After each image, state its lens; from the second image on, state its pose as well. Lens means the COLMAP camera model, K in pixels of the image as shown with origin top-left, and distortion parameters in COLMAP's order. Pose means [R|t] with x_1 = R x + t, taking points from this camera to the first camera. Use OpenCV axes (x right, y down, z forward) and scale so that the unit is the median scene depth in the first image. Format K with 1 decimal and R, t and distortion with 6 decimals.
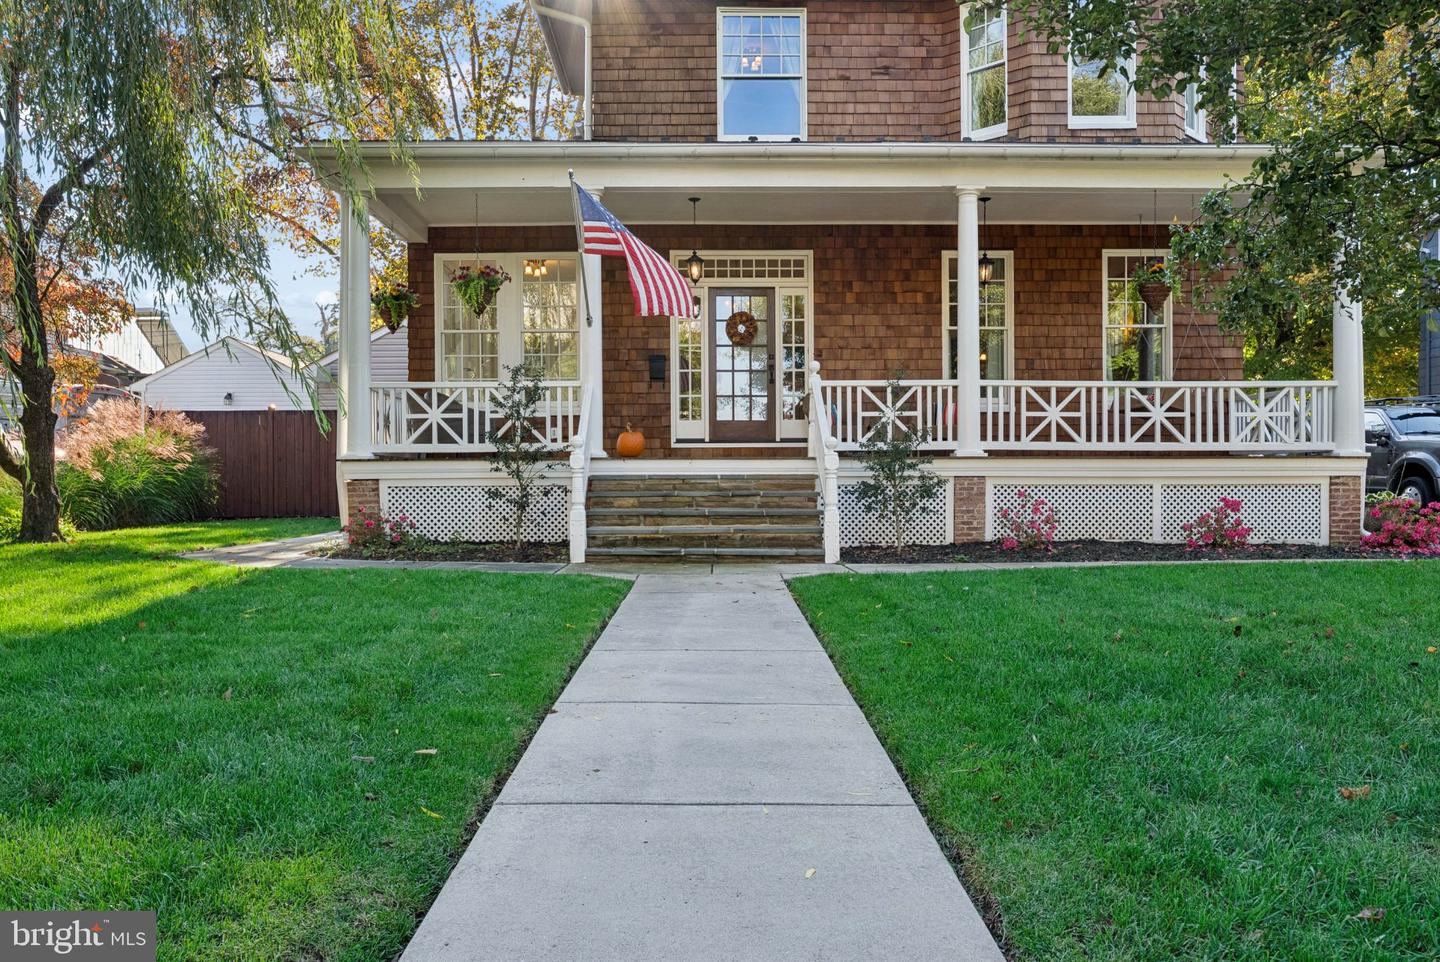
lens RADIAL K [[1080.3, 0, 719.1], [0, 1080.3, 479.6], [0, 0, 1]] dist [0.048354, -0.000809]
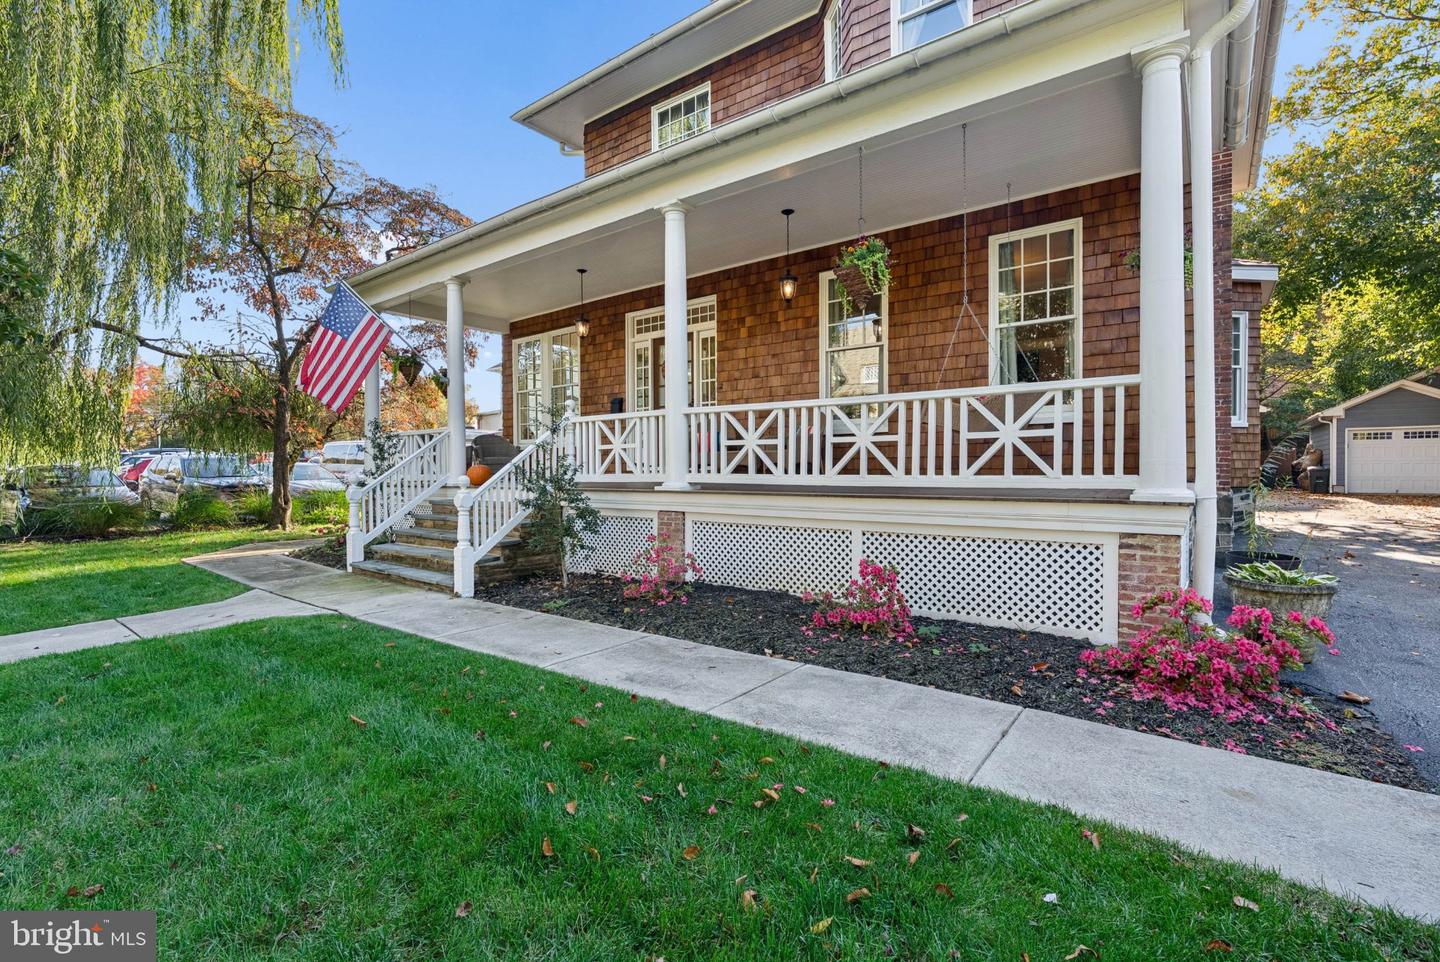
lens RADIAL K [[643.5, 0, 719.1], [0, 643.5, 477.2], [0, 0, 1]] dist [-0.000455, -0.000021]
pose [[0.786321, 0.006839, -0.617780, 0.602915], [0.000234, 0.999935, 0.011367, -0.038151], [0.617818, -0.009083, 0.786269, 0.581757]]
